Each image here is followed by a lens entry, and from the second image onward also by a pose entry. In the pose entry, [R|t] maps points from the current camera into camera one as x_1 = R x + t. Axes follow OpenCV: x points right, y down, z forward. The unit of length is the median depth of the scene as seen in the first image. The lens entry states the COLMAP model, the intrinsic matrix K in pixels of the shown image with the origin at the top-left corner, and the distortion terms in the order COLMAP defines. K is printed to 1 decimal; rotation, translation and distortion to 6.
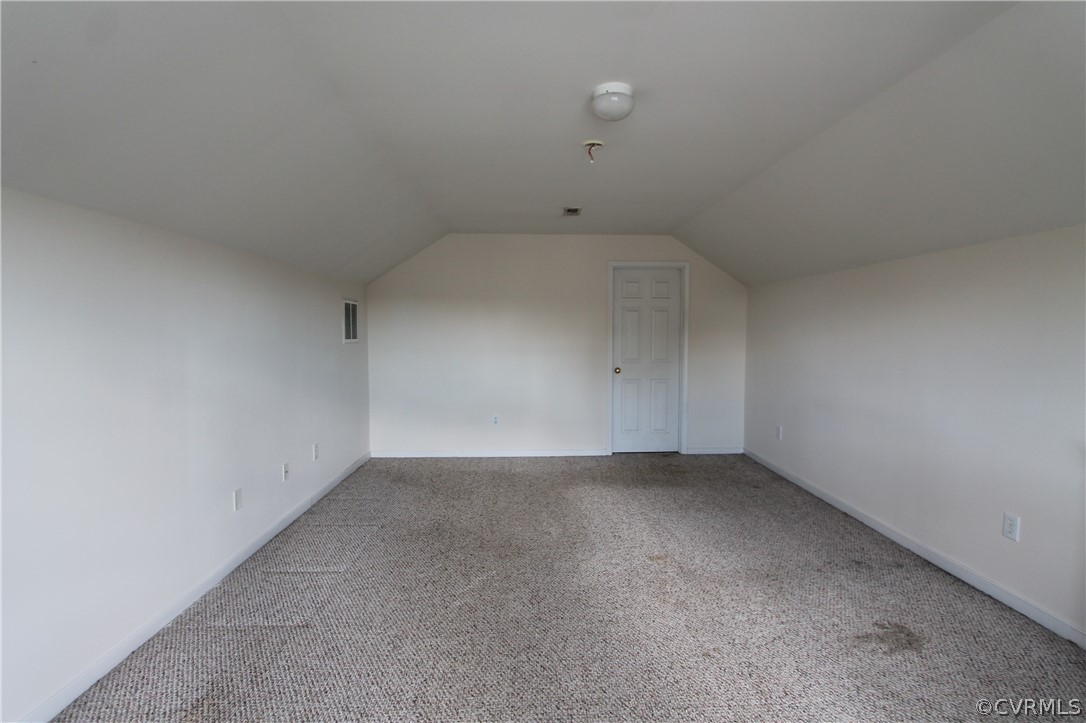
lens RADIAL K [[514.0, 0, 545.5], [0, 514.0, 357.9], [0, 0, 1]] dist [-0.016041, 0.001988]
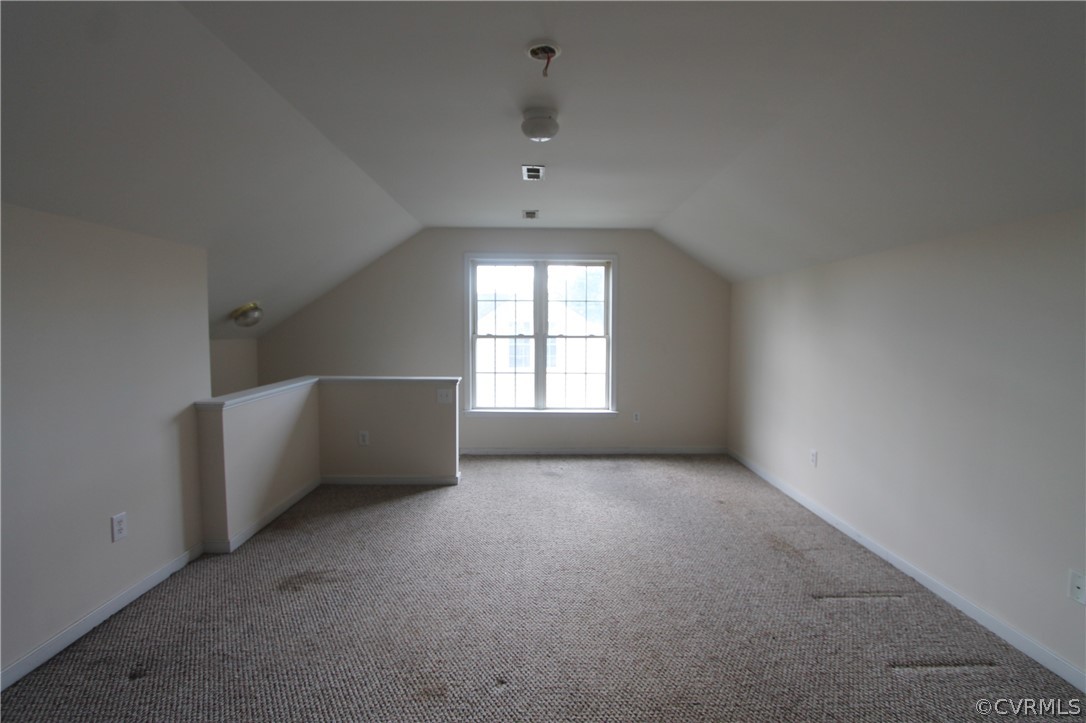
lens RADIAL K [[514.0, 0, 545.5], [0, 514.0, 357.9], [0, 0, 1]] dist [-0.016041, 0.001988]
pose [[-0.999779, -0.006546, 0.019960, 0.090322], [-0.004234, 0.993499, 0.113763, -0.109037], [-0.020575, 0.113653, -0.993307, 2.031443]]
